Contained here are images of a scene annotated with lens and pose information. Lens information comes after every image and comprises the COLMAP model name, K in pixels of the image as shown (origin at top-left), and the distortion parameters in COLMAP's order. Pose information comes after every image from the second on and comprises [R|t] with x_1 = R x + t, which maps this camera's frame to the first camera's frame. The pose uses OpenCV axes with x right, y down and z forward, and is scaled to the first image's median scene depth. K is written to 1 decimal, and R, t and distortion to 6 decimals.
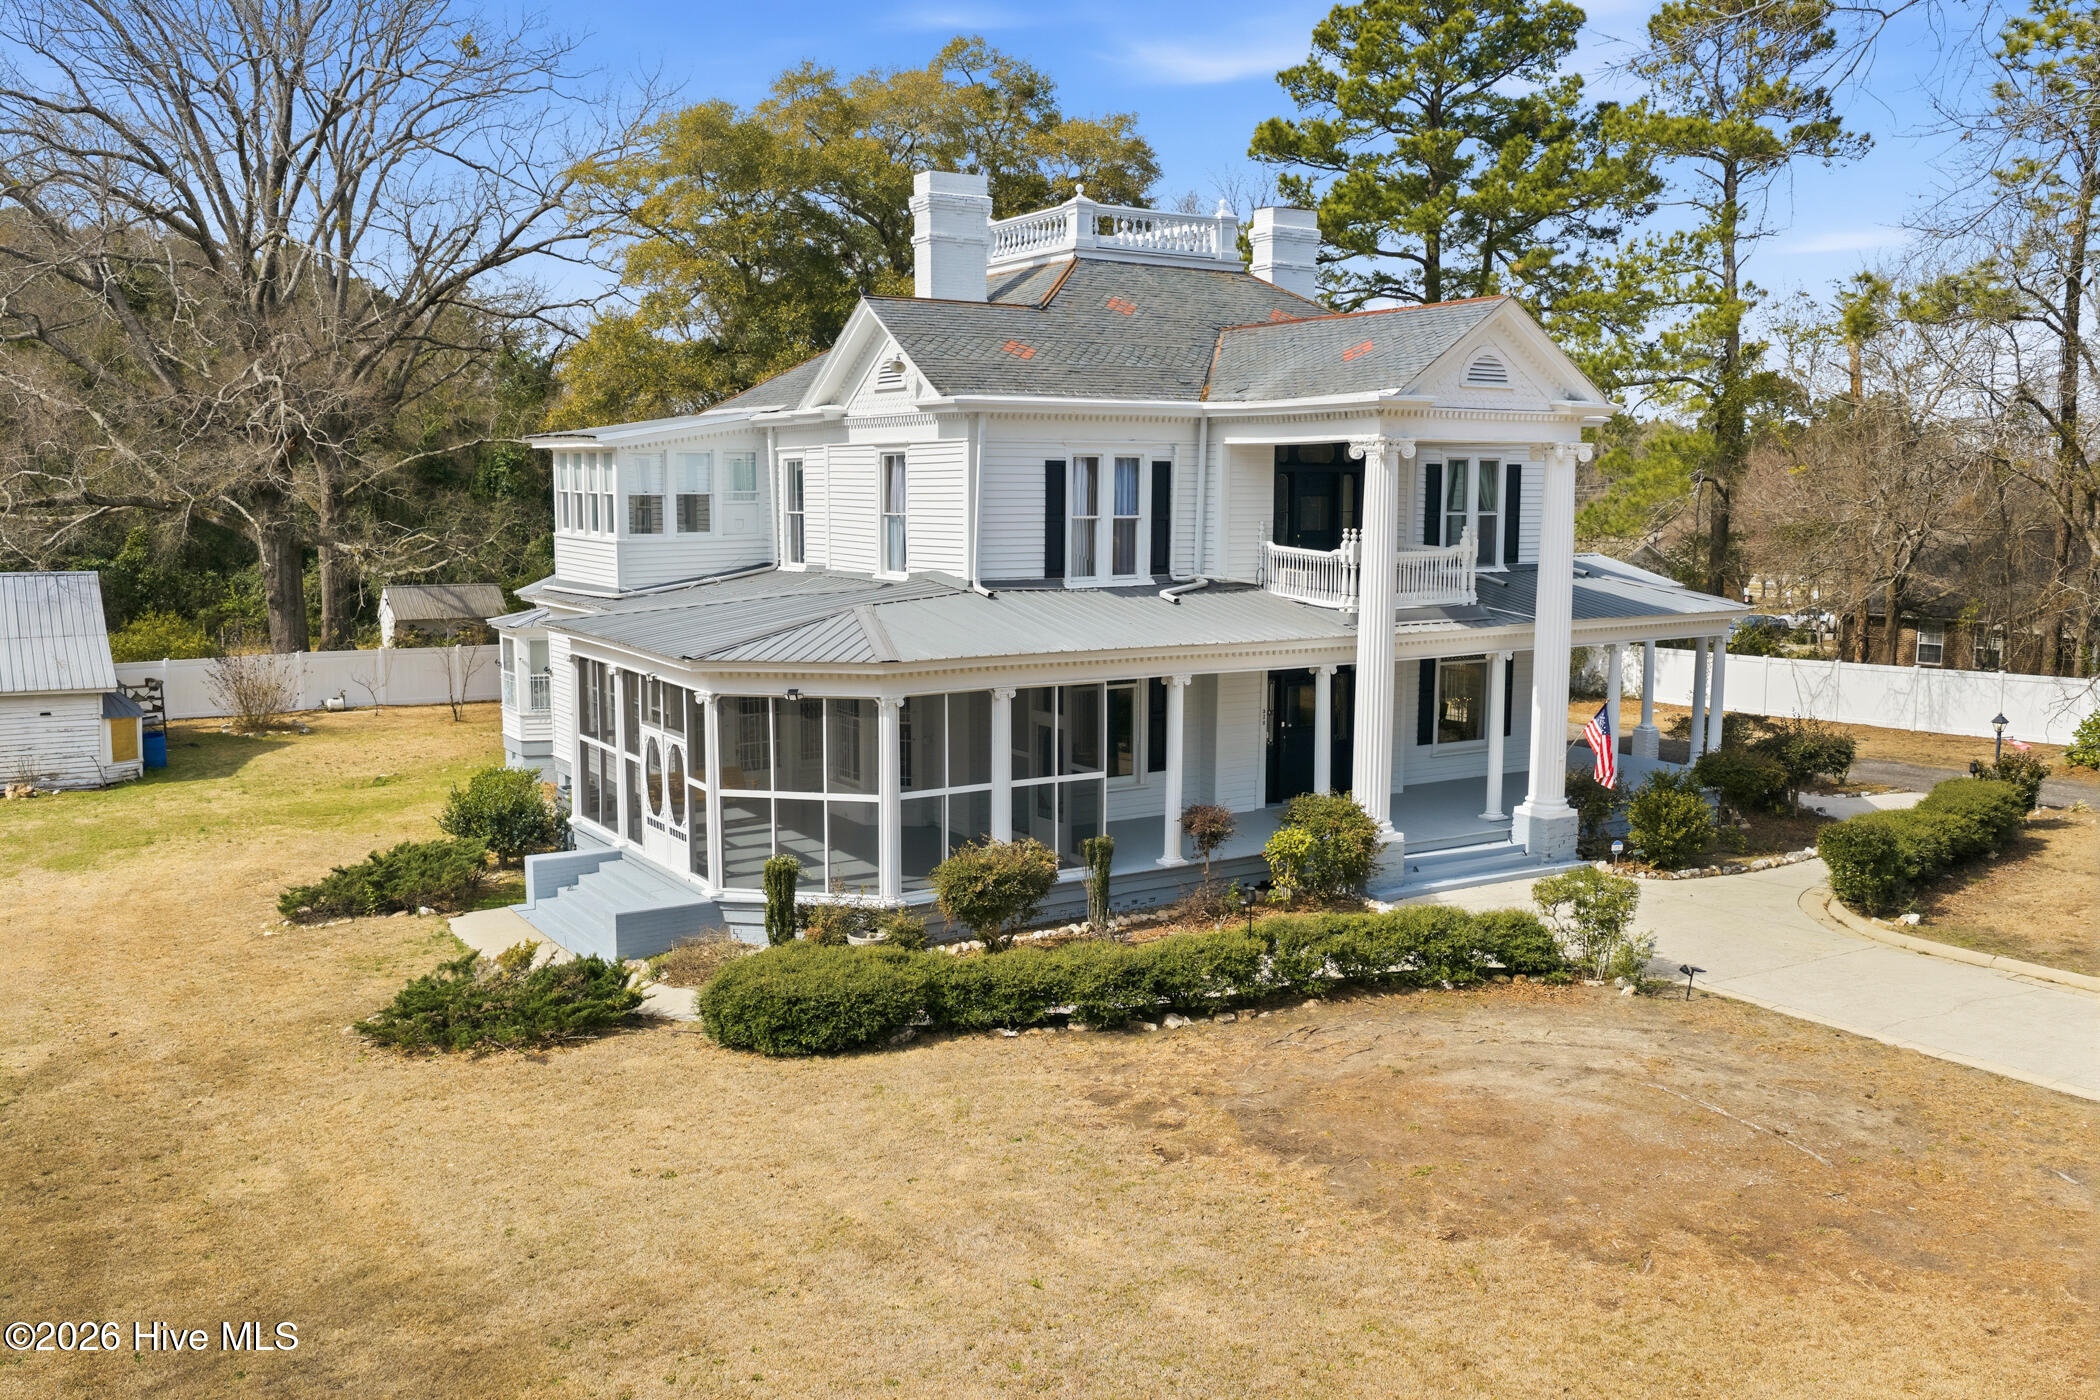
lens RADIAL K [[1755.6, 0, 1045.0], [0, 1755.6, 704.5], [0, 0, 1]] dist [0.017647, -0.025322]
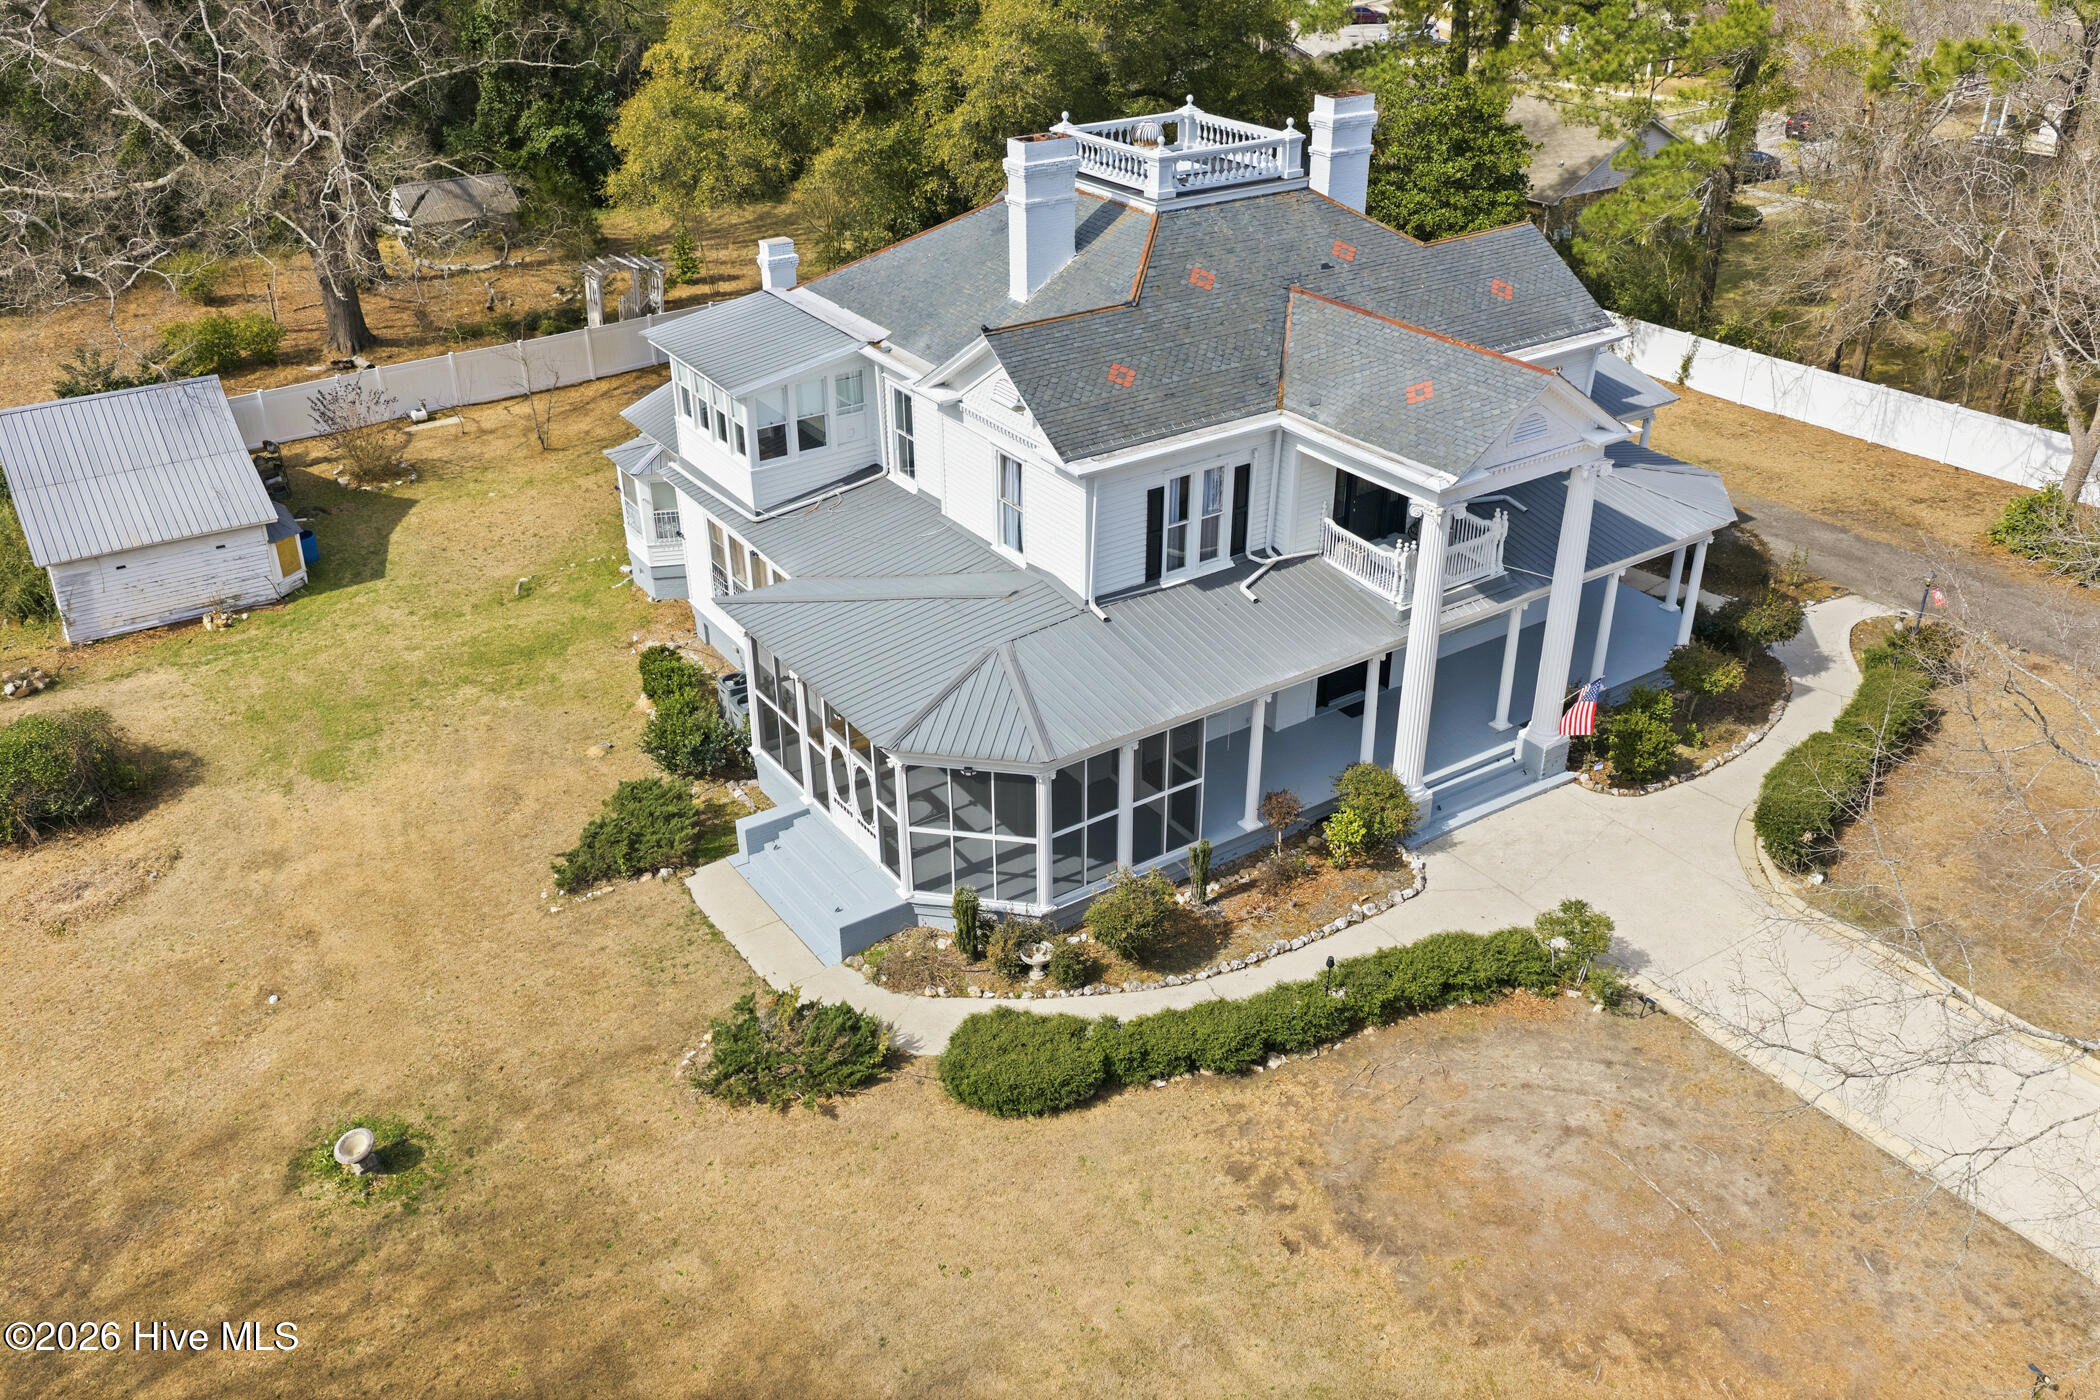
lens RADIAL K [[1755.6, 0, 1048.3], [0, 1755.6, 707.5], [0, 0, 1]] dist [0.017647, -0.025322]
pose [[0.999459, -0.024926, 0.021463, -0.098021], [0.015329, 0.930280, 0.366530, -0.450541], [-0.029103, -0.366003, 0.930159, -0.146824]]
